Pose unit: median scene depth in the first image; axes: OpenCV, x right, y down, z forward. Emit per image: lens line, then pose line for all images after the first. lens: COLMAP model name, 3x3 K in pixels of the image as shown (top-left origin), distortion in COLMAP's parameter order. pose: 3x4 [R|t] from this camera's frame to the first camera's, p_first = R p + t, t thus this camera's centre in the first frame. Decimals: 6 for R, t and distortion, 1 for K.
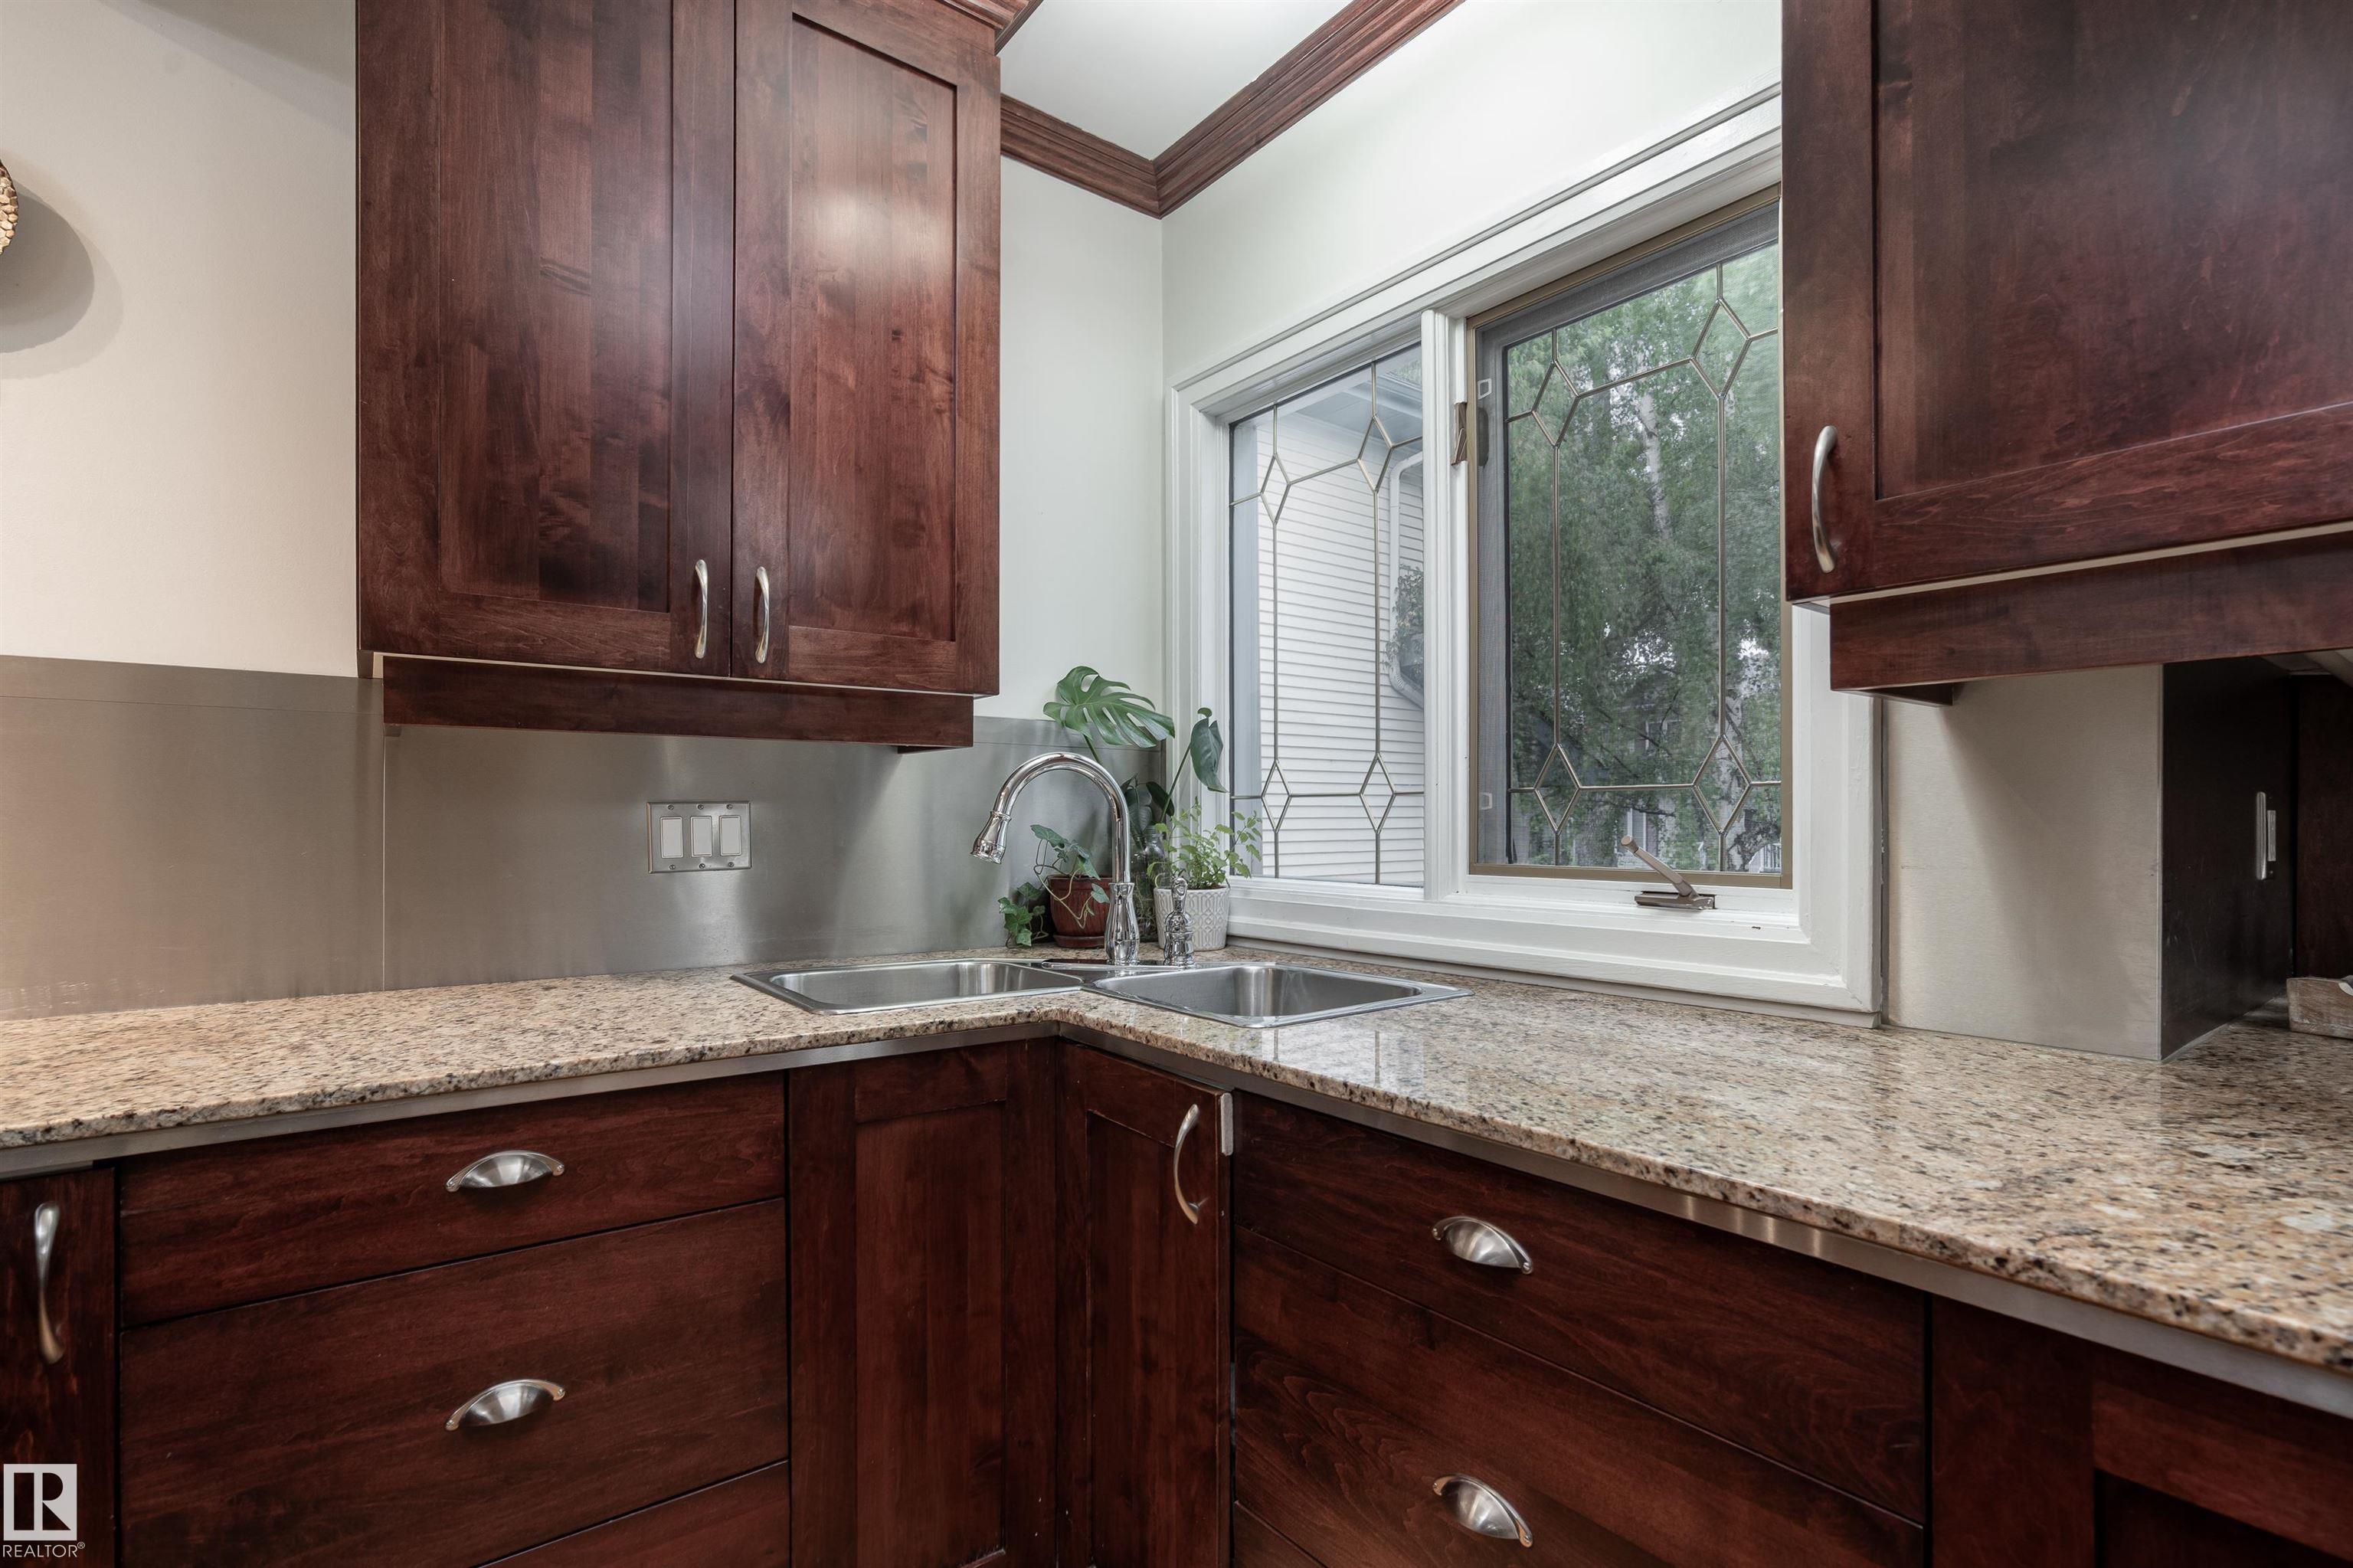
lens RADIAL K [[1090.6, 0, 1182.6], [0, 1090.6, 827.2], [0, 0, 1]] dist [-0.044010, 0.022124]
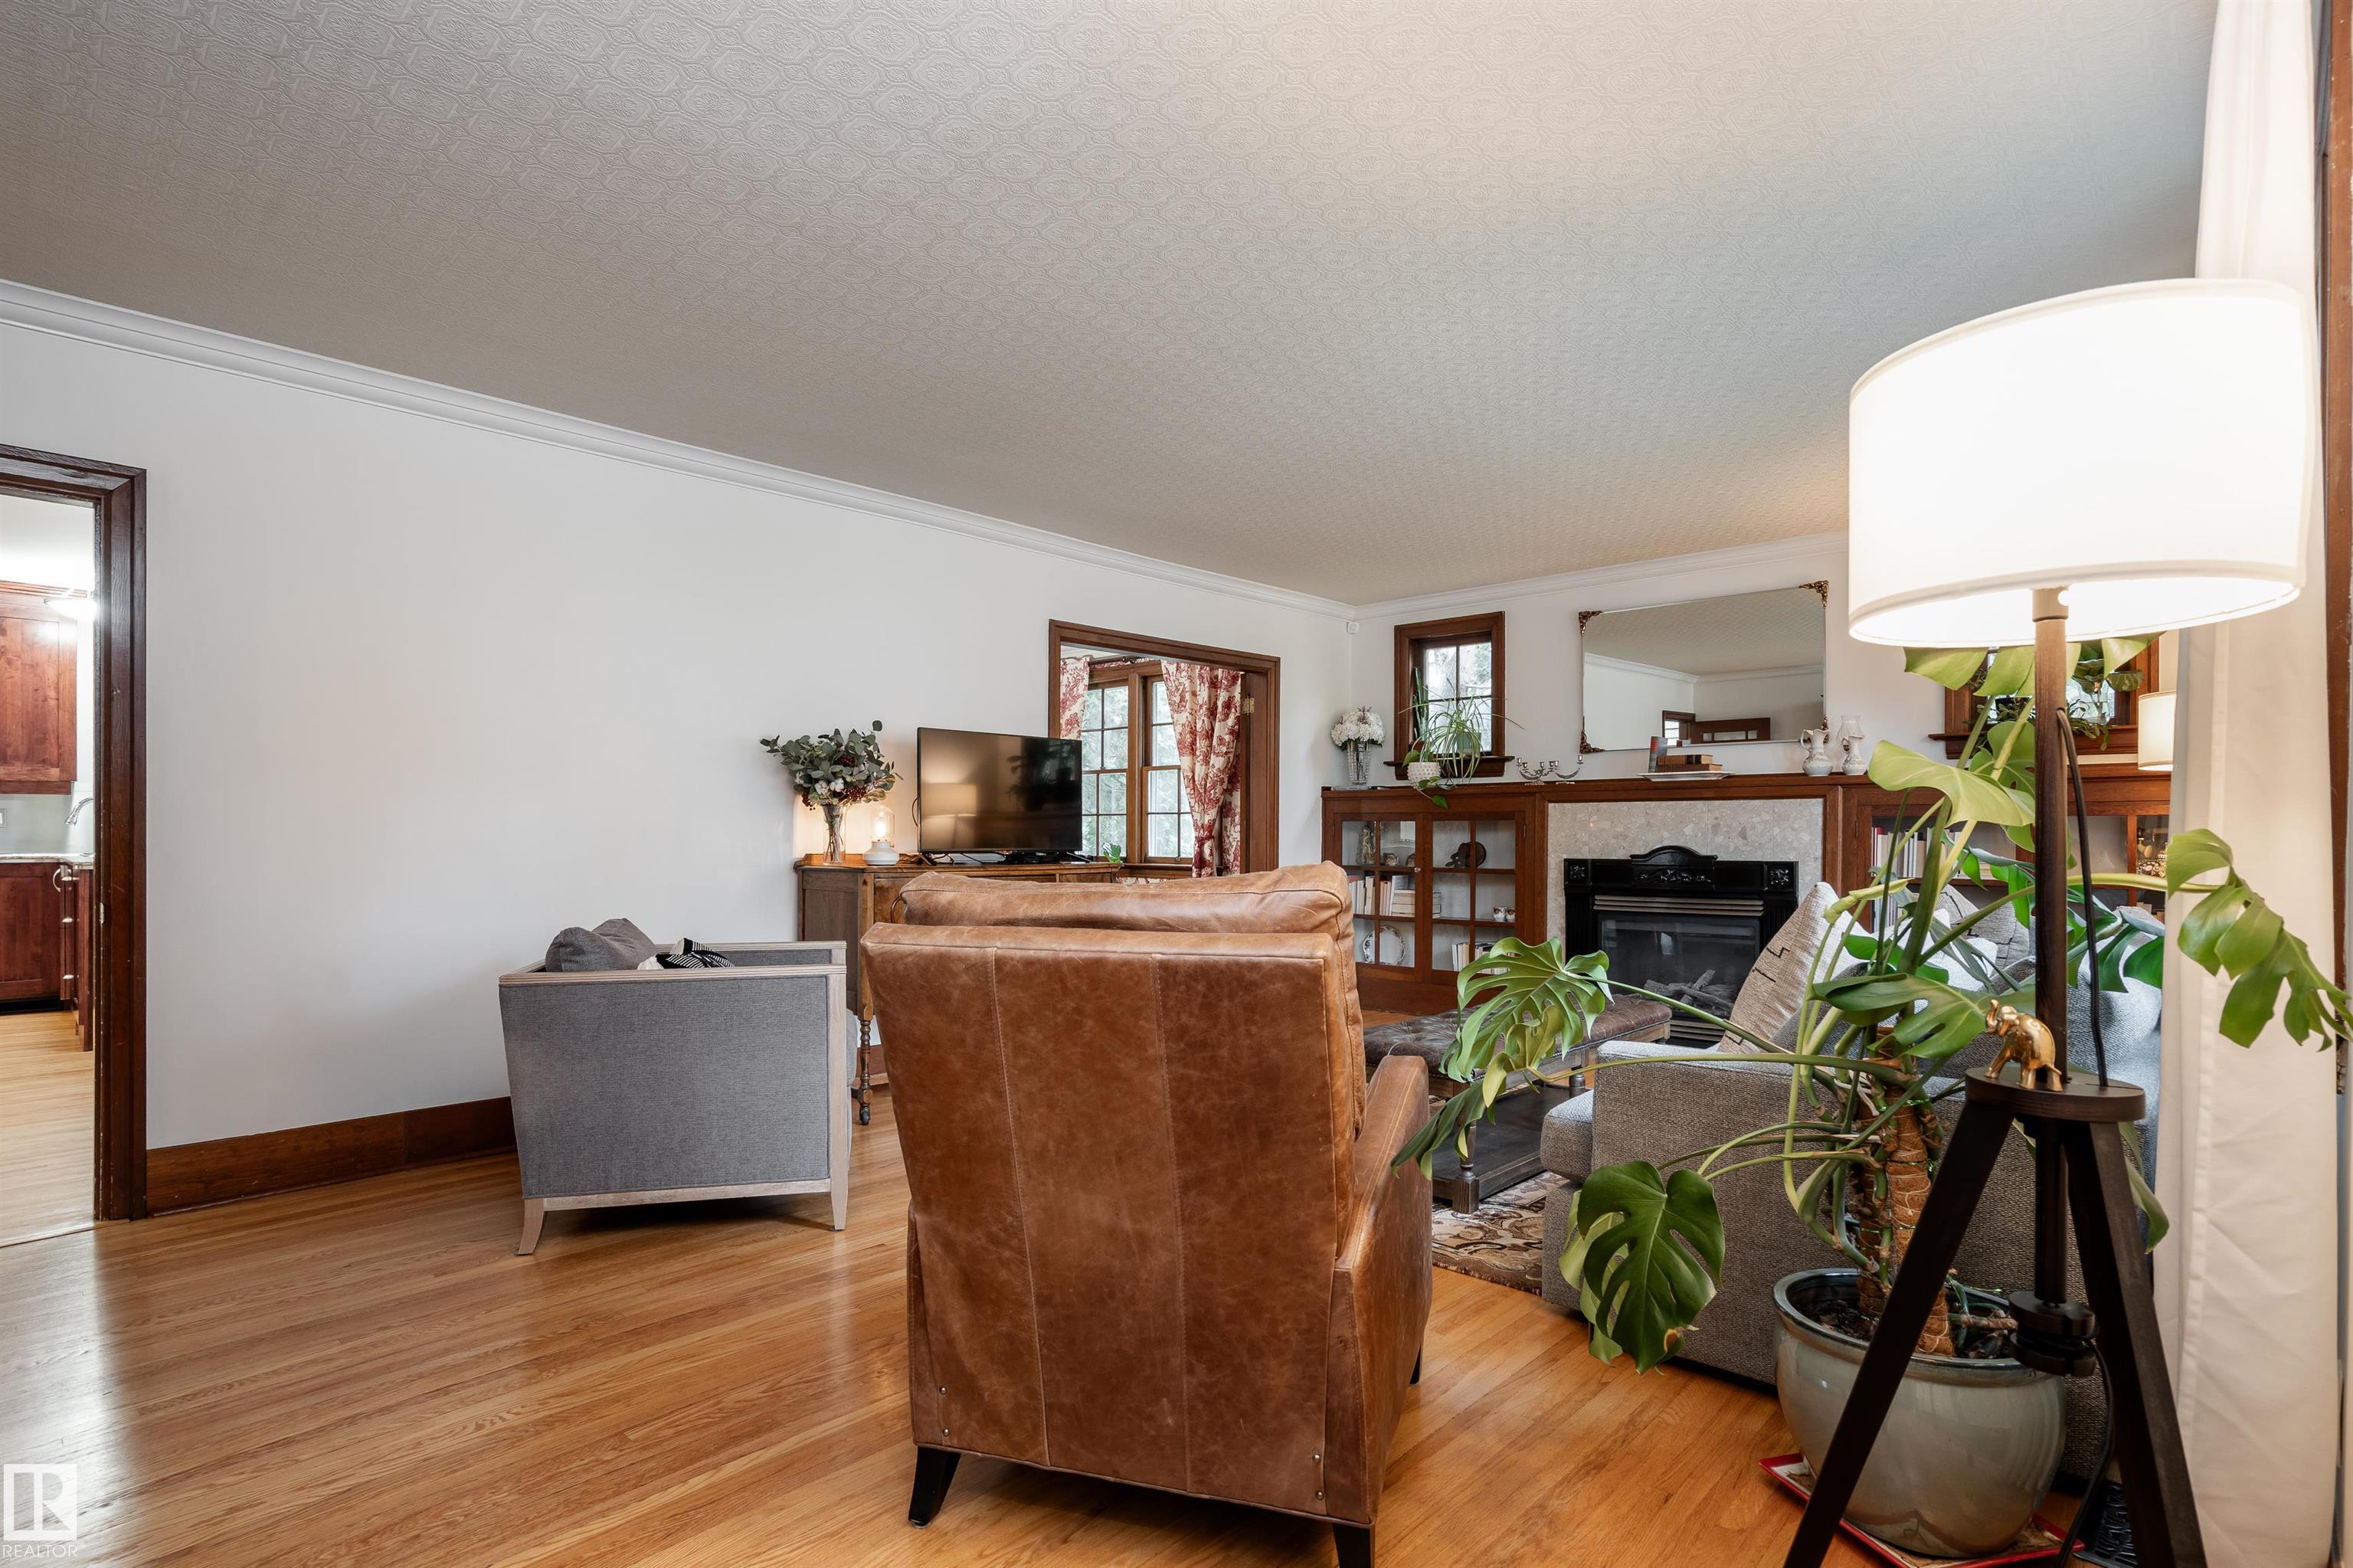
lens RADIAL K [[1145.7, 0, 1180.4], [0, 1145.7, 826.2], [0, 0, 1]] dist [-0.035105, 0.000387]
pose [[0.987010, 0.002870, 0.160632, 3.209390], [-0.001869, 0.999978, -0.006384, 0.055530], [-0.160647, 0.006001, 0.986994, -3.639206]]
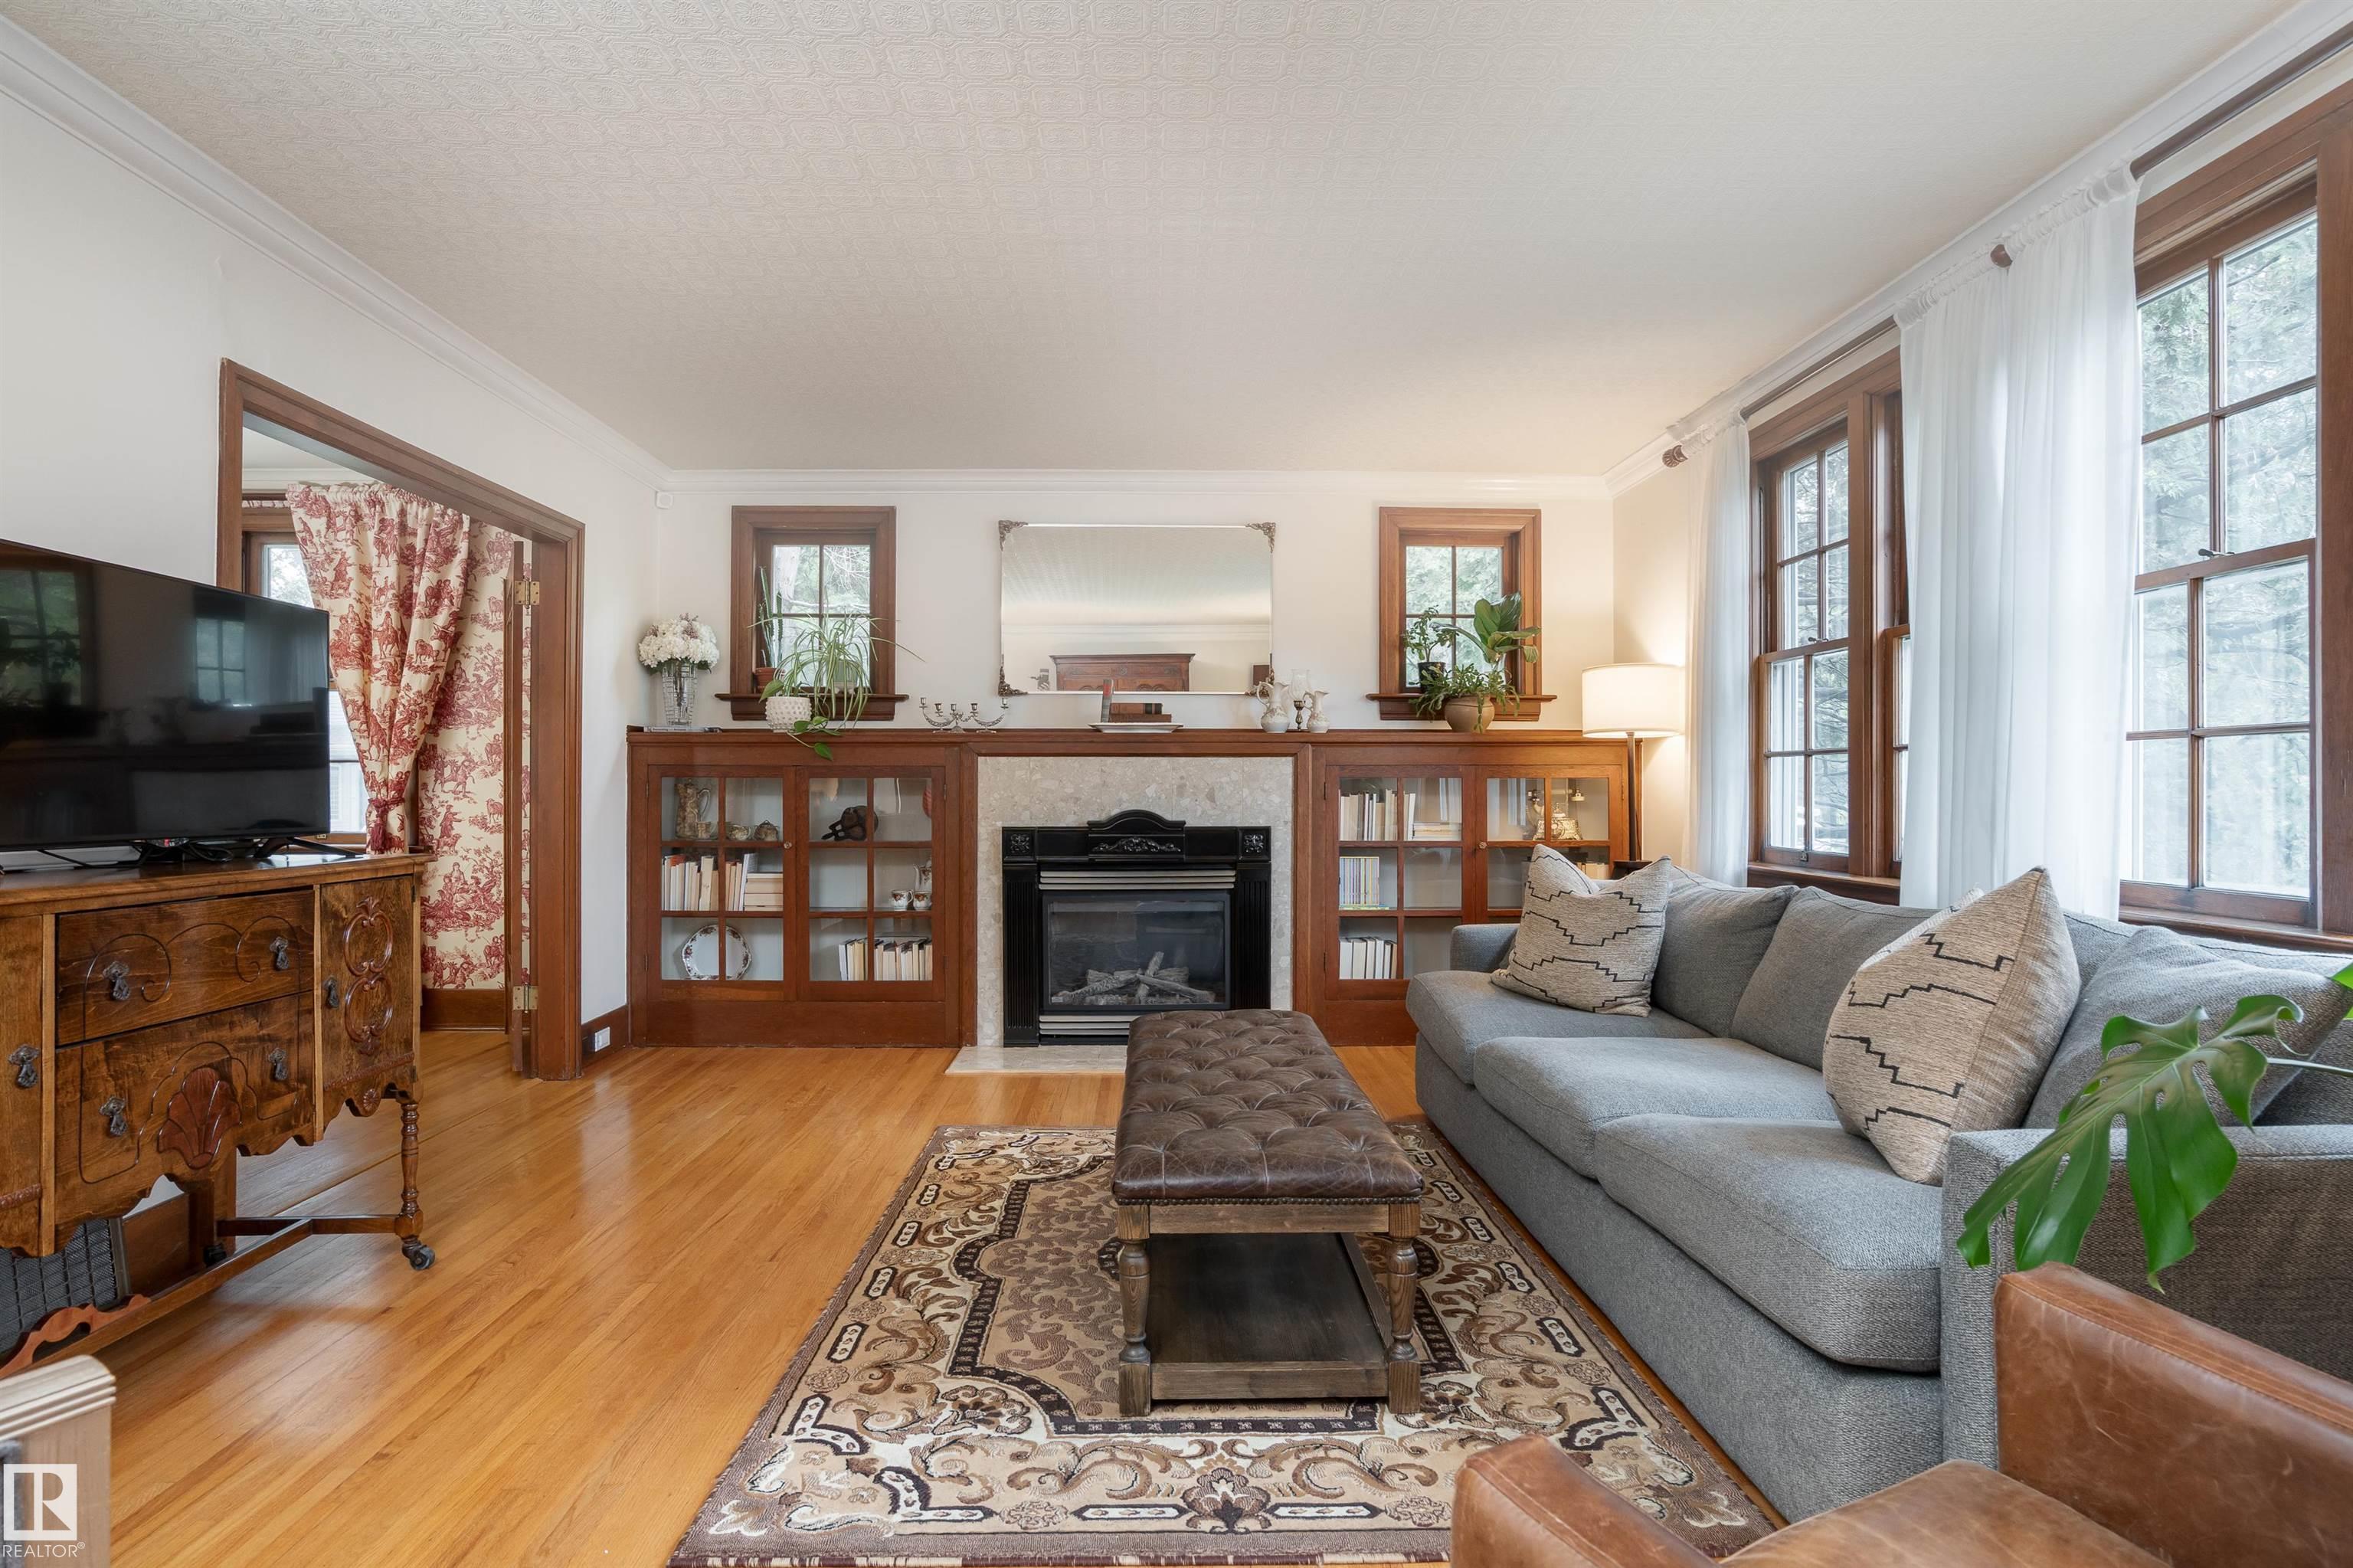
lens RADIAL K [[1189.2, 0, 1170.0], [0, 1189.2, 758.0], [0, 0, 1]] dist [-0.058383, 0.041539]
pose [[0.595242, 0.022698, 0.803226, 2.838127], [-0.000939, 0.999620, -0.027552, 0.041030], [-0.803546, 0.015646, 0.595038, -2.348187]]
